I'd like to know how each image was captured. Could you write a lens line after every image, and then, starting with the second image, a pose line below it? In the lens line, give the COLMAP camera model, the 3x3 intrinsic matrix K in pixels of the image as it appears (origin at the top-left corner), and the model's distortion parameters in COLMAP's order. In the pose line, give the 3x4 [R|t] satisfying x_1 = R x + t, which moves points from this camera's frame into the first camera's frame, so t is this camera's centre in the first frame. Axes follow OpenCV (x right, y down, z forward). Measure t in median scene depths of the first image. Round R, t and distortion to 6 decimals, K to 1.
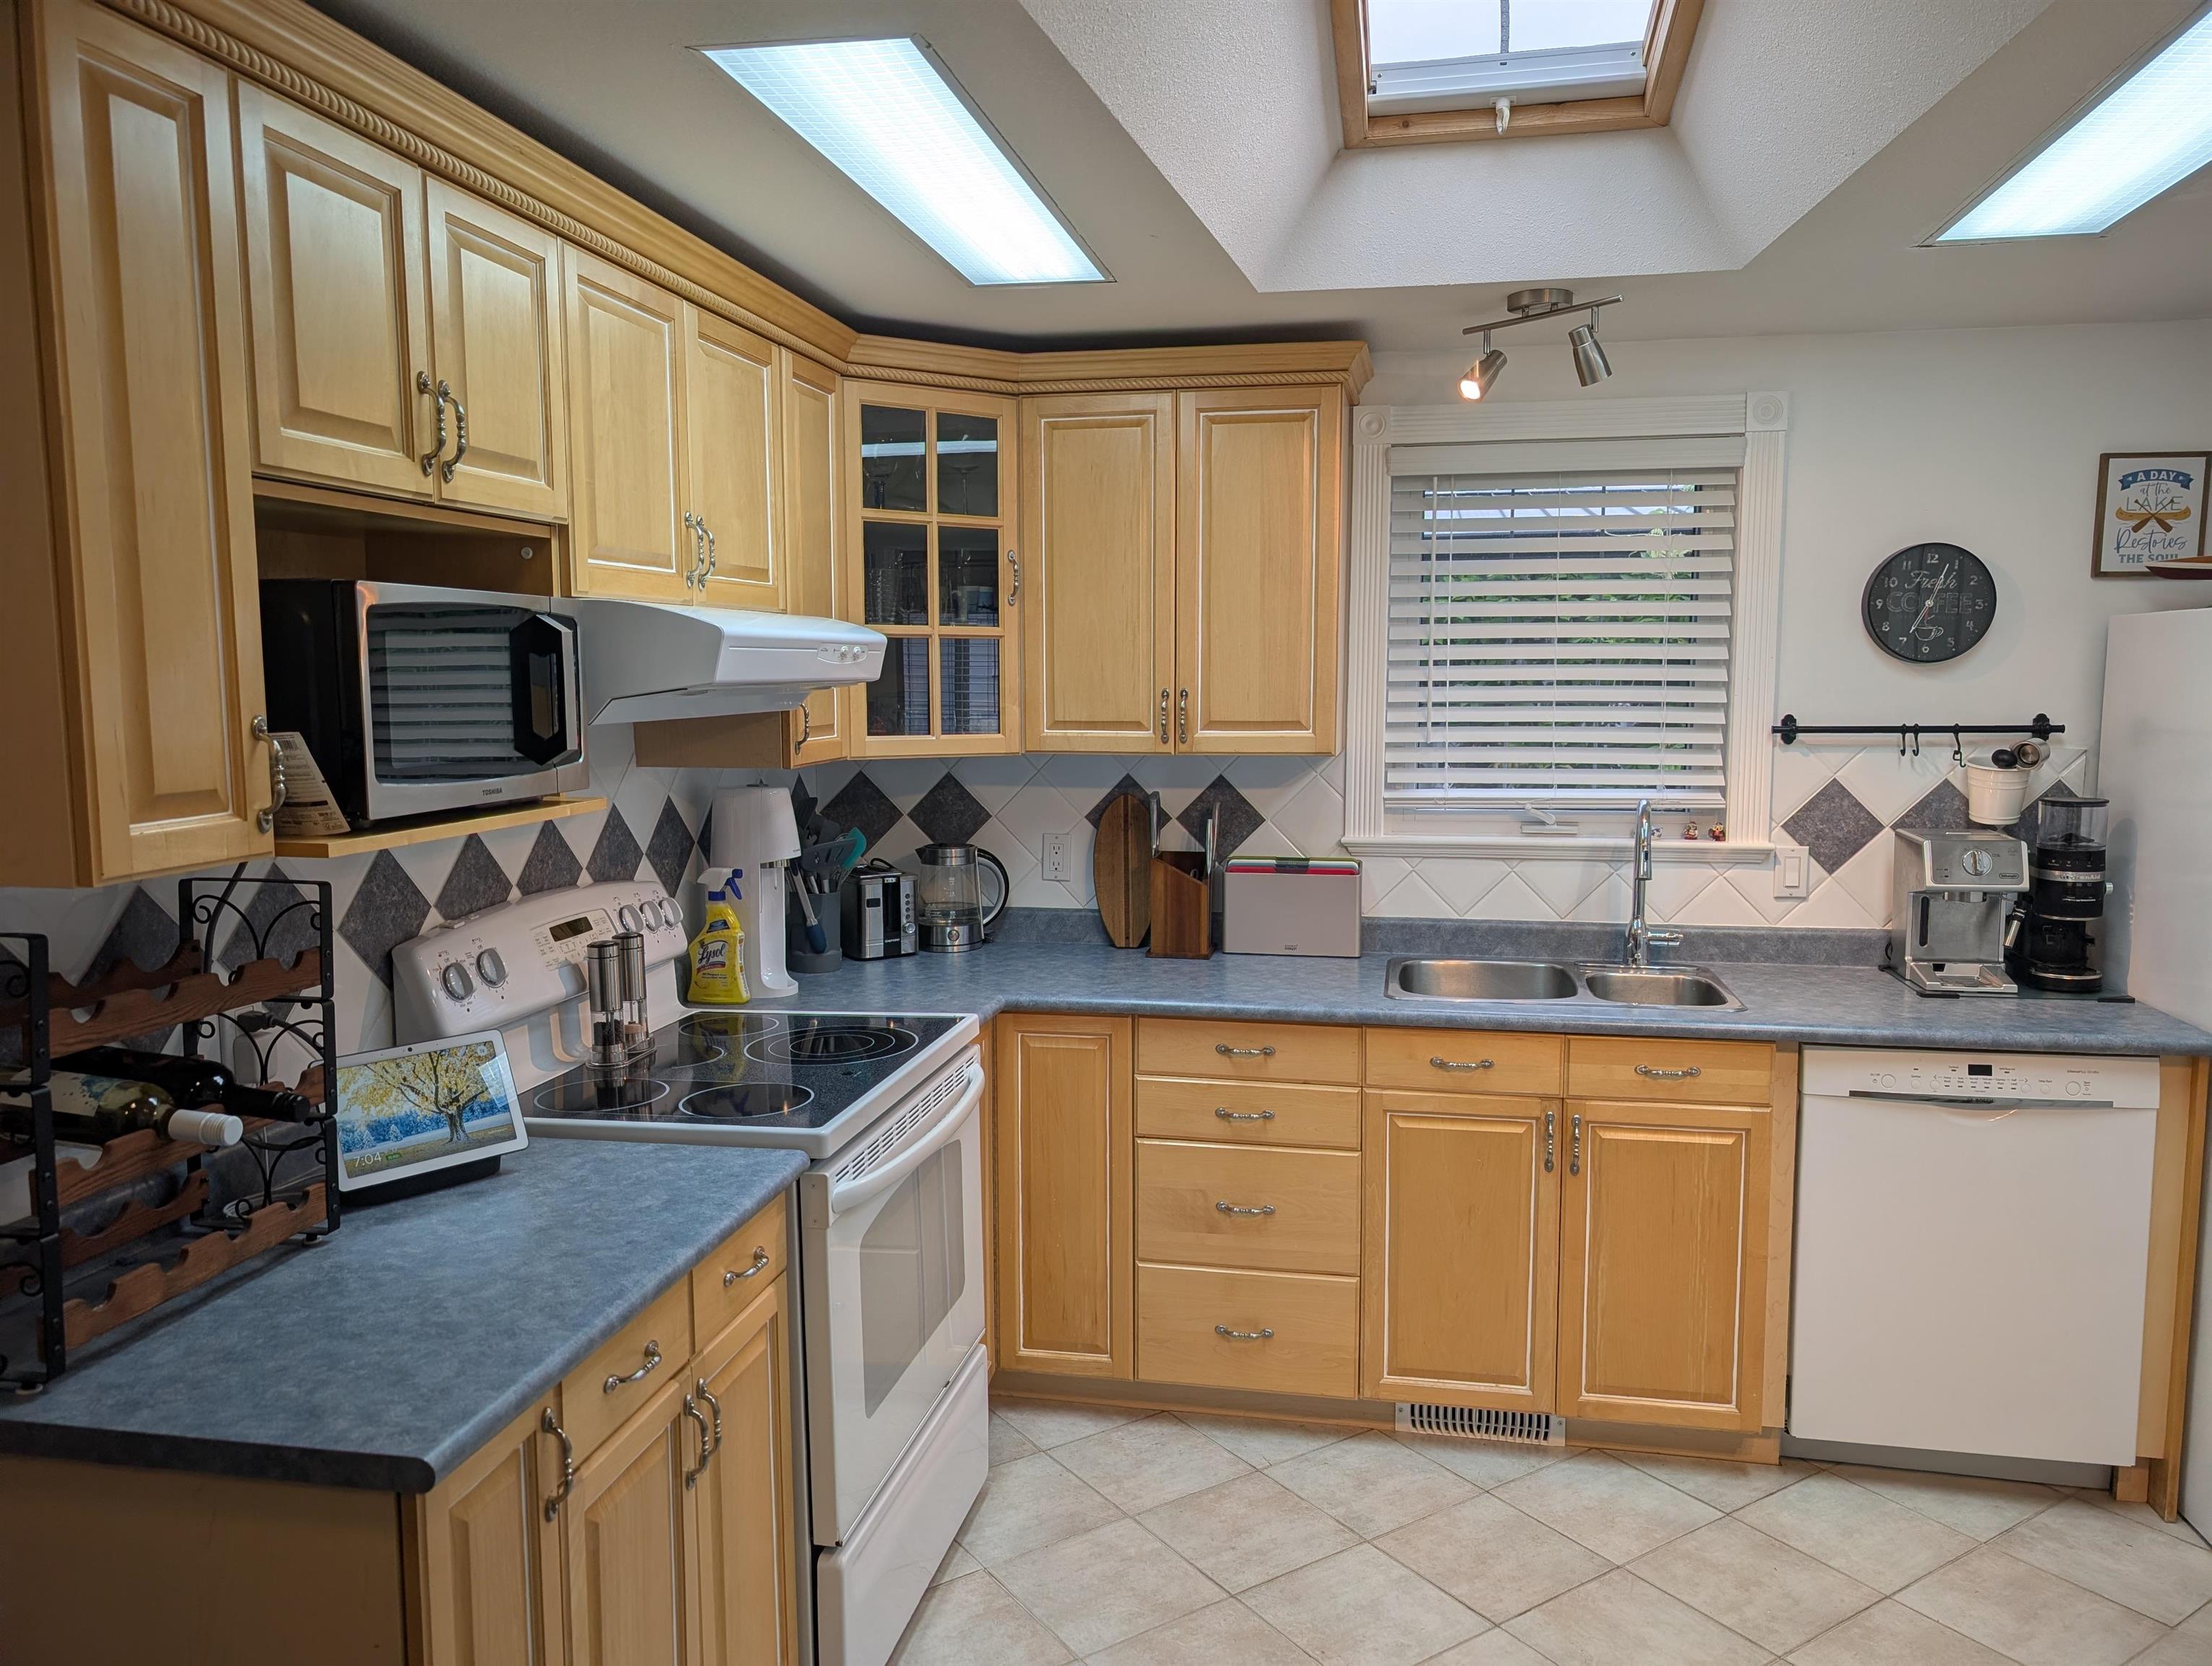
lens RADIAL K [[1588.5, 0, 1100.2], [0, 1588.5, 832.6], [0, 0, 1]] dist [0.027656, -0.023400]
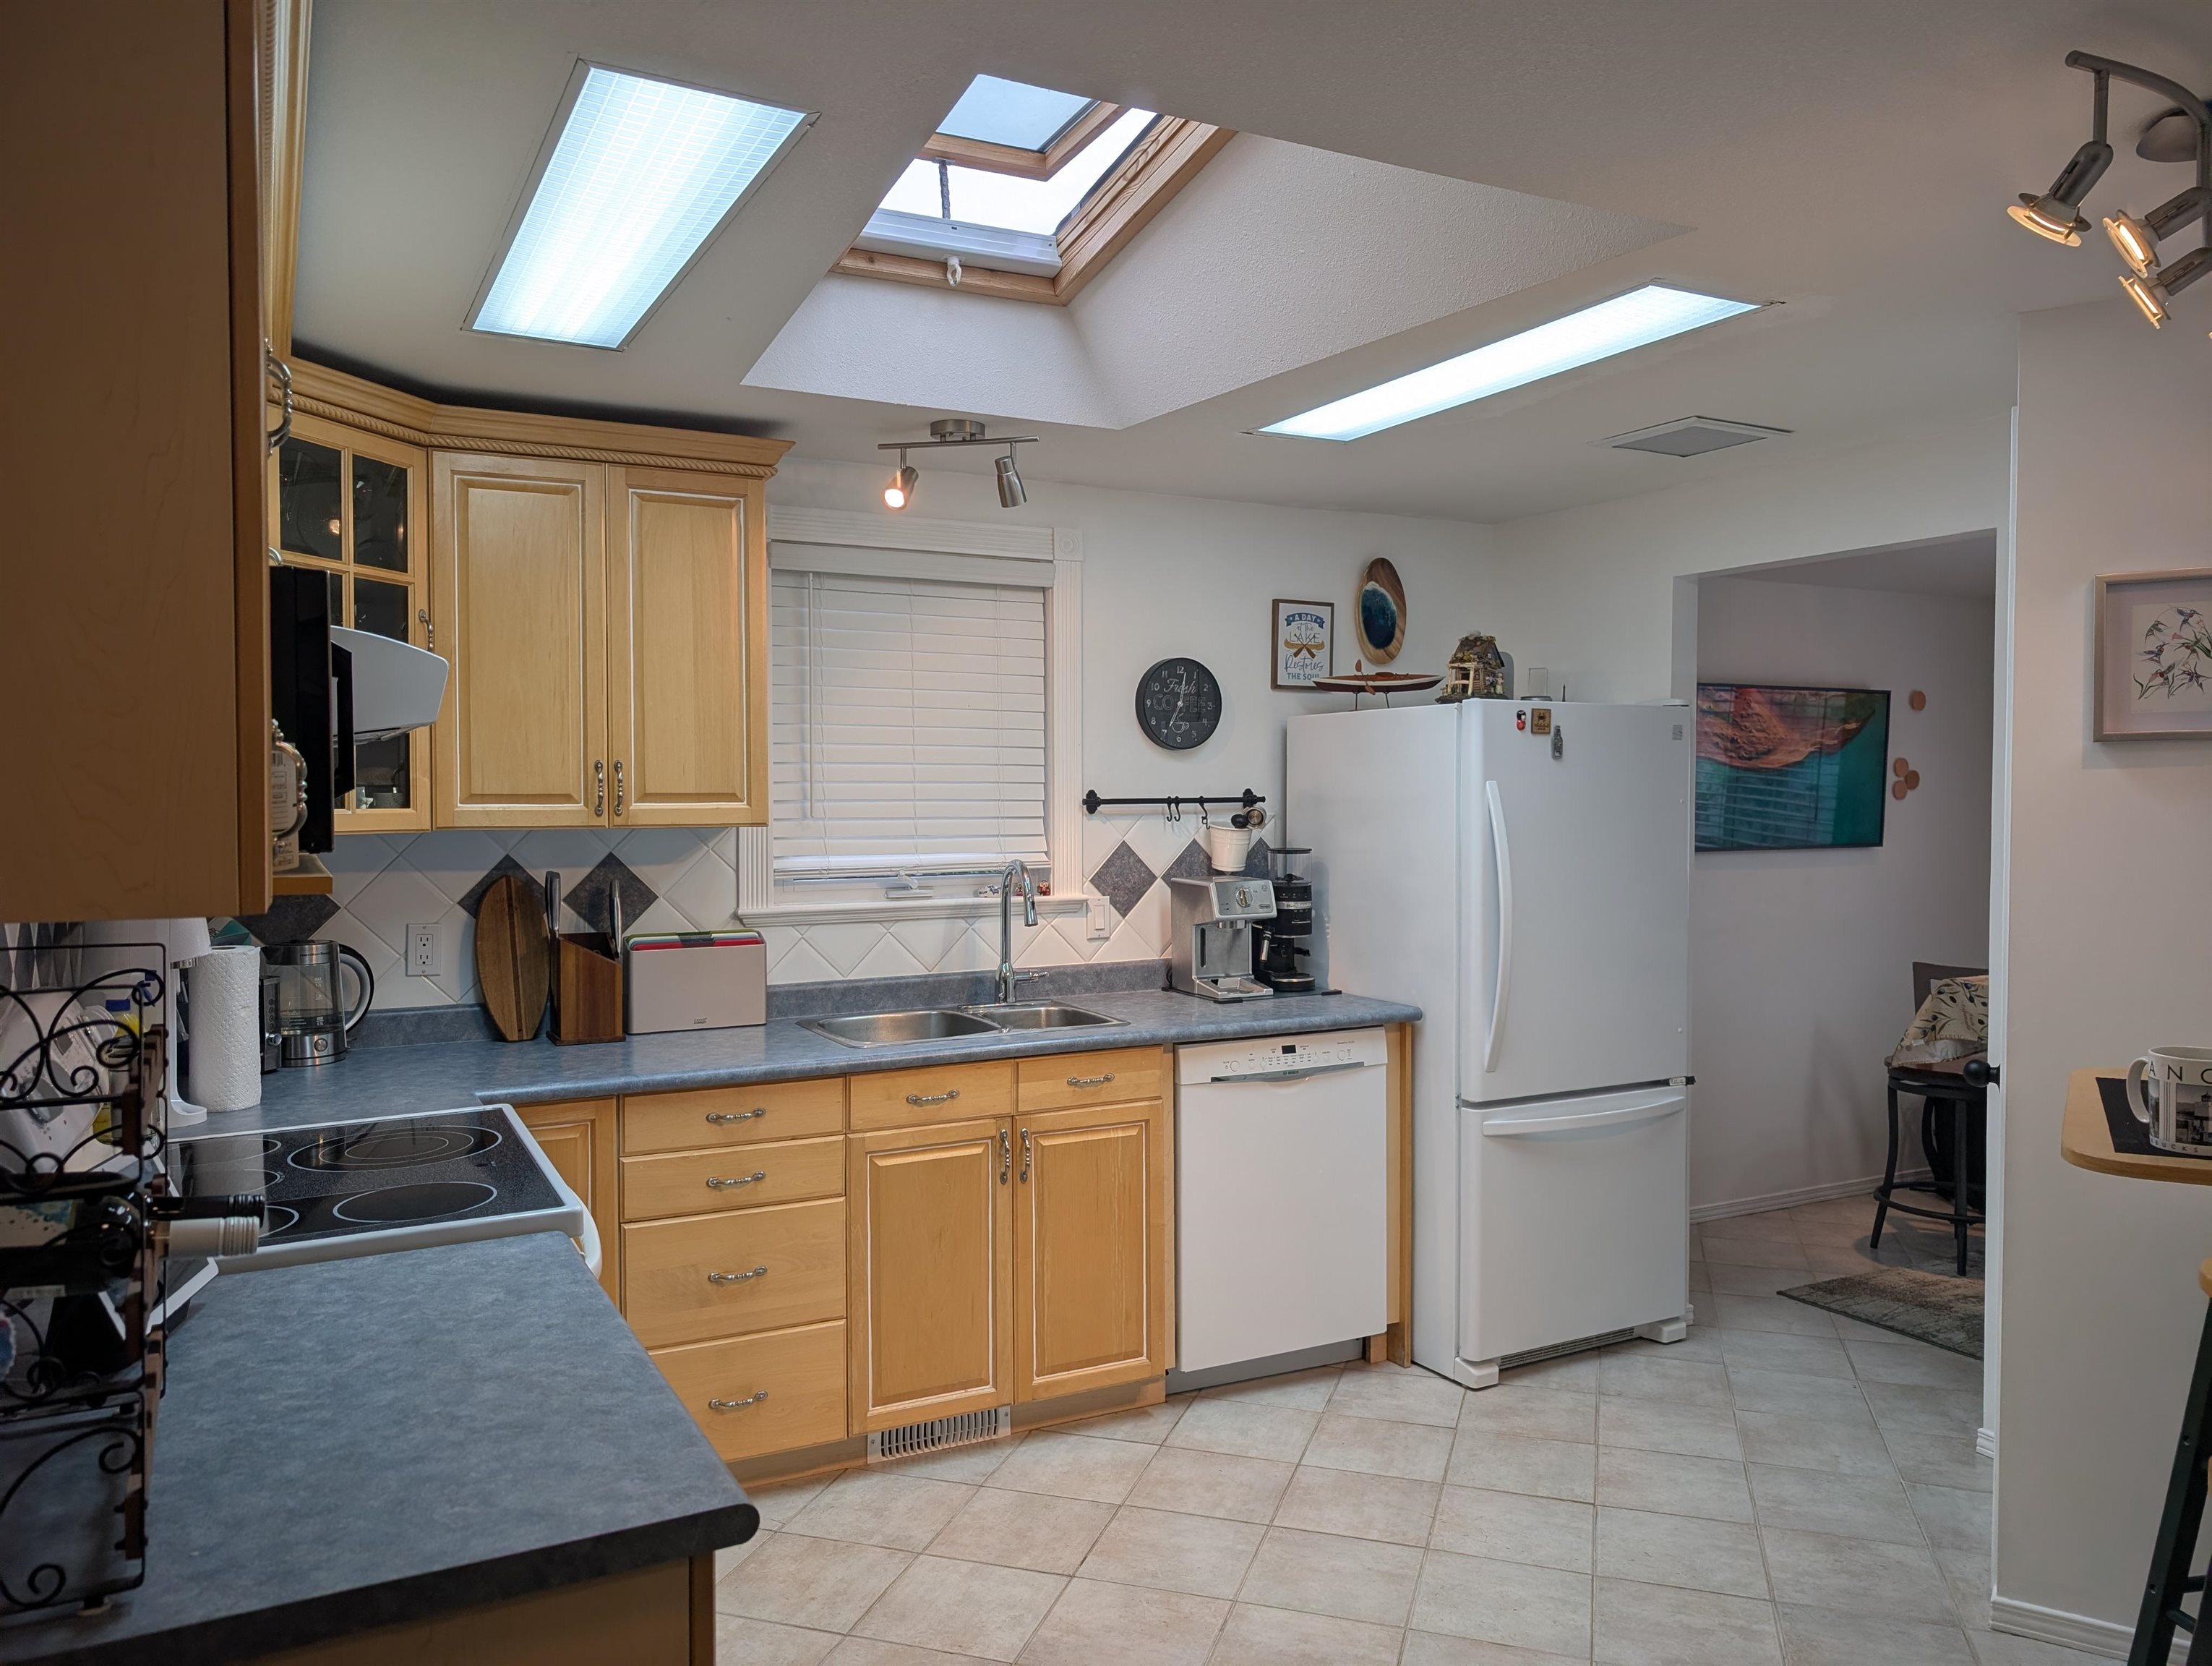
lens RADIAL K [[1588.5, 0, 1102.3], [0, 1588.5, 825.2], [0, 0, 1]] dist [0.027656, -0.023400]
pose [[0.780534, -0.012724, 0.624984, -0.356813], [0.064445, 0.996104, -0.060205, 0.030077], [-0.621783, 0.087269, 0.778313, 0.051671]]
